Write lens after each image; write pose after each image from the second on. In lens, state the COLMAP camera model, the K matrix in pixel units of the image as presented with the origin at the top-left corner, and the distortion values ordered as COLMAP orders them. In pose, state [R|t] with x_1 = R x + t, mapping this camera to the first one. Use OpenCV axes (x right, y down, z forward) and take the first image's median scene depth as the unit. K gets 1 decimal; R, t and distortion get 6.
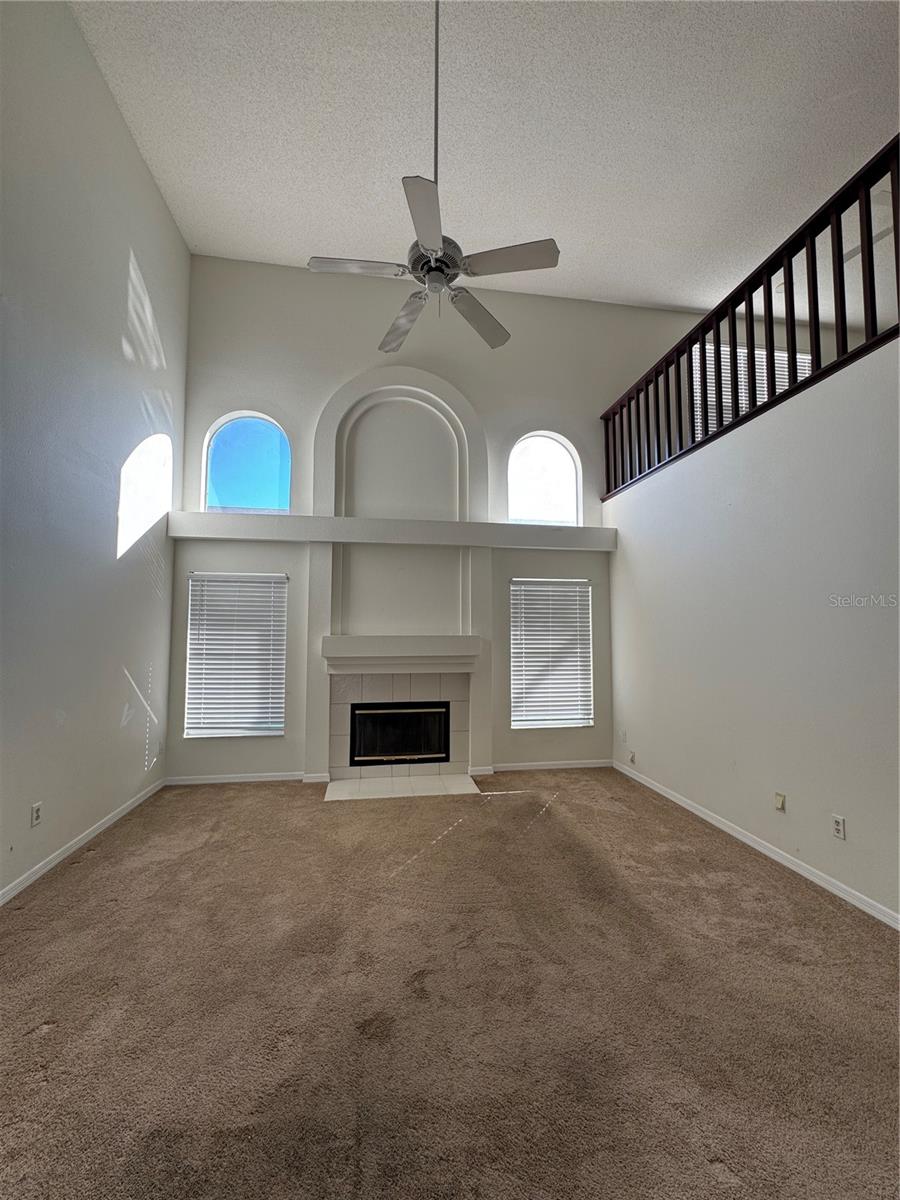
lens RADIAL K [[480.0, 0, 453.3], [0, 480.0, 601.4], [0, 0, 1]] dist [-0.001274, -0.000083]
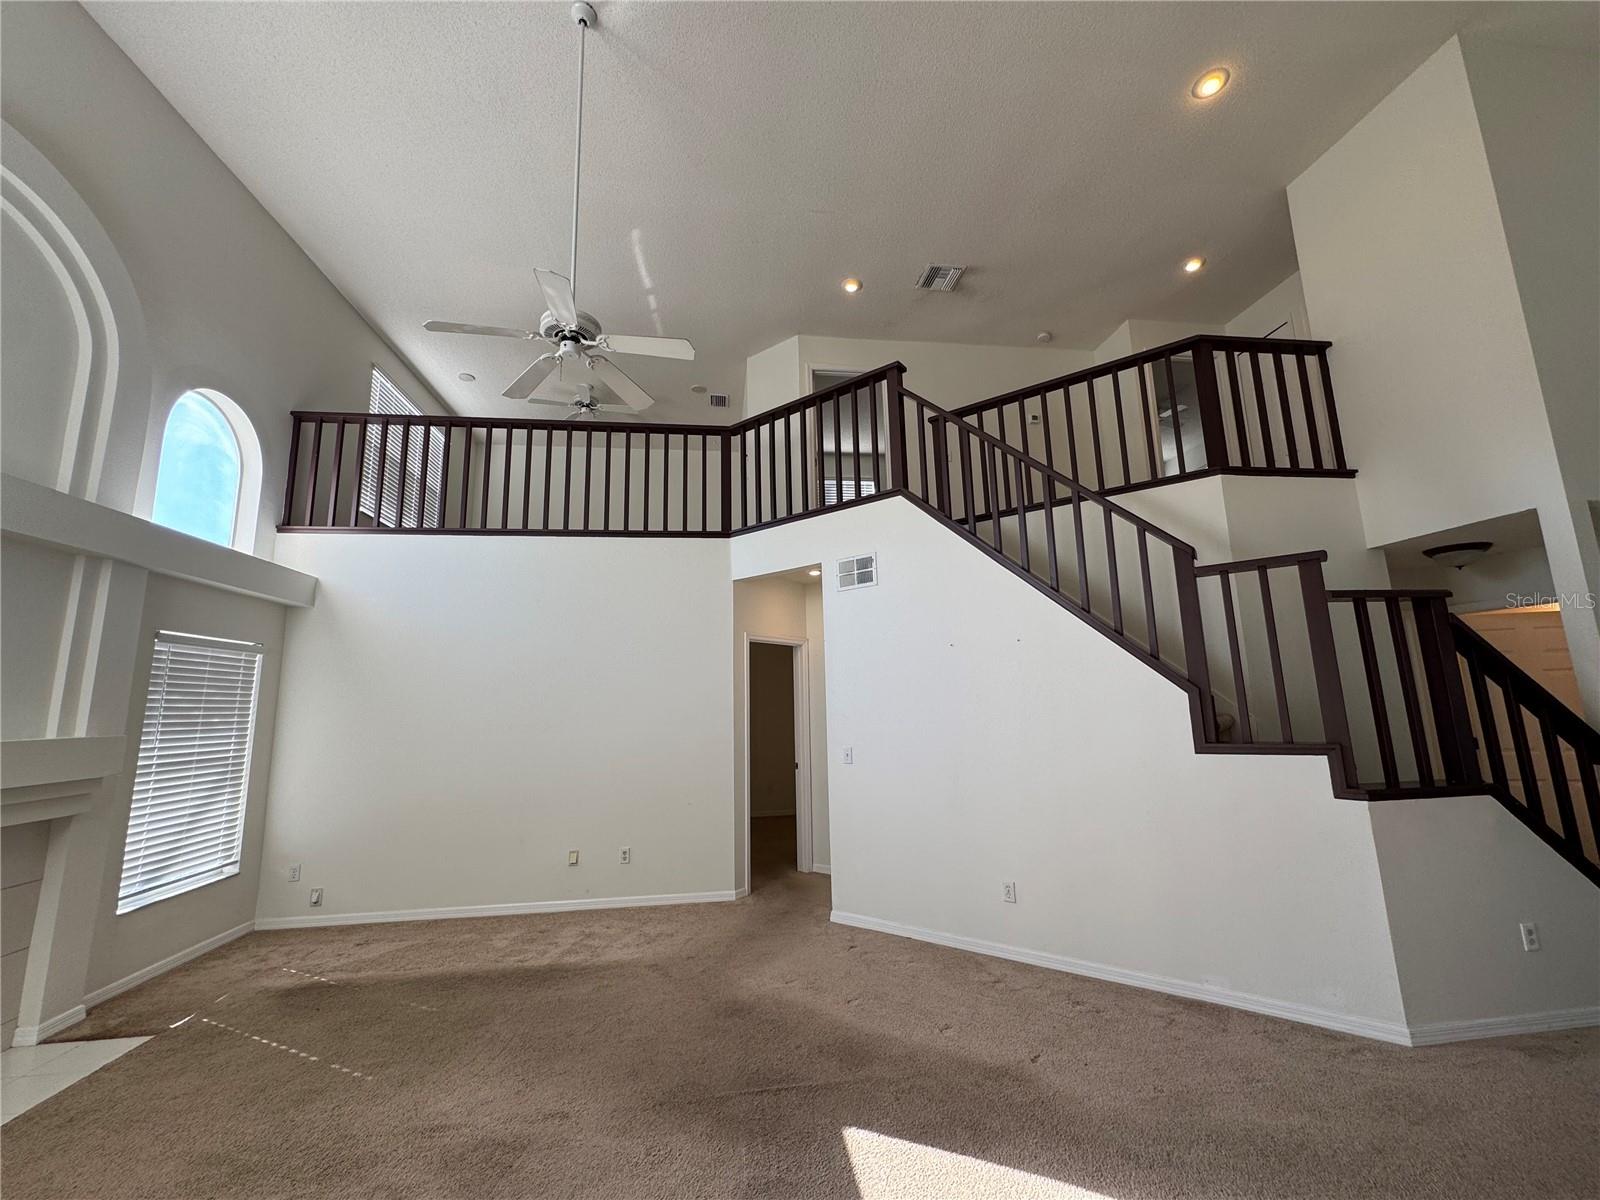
lens RADIAL K [[640.0, 0, 803.7], [0, 640.0, 597.1], [0, 0, 1]] dist [-0.001274, -0.000083]
pose [[0.016890, 0.167394, 0.985745, -0.667041], [-0.039968, 0.985211, -0.166619, 0.009610], [-0.999058, -0.036584, 0.023331, 0.266406]]
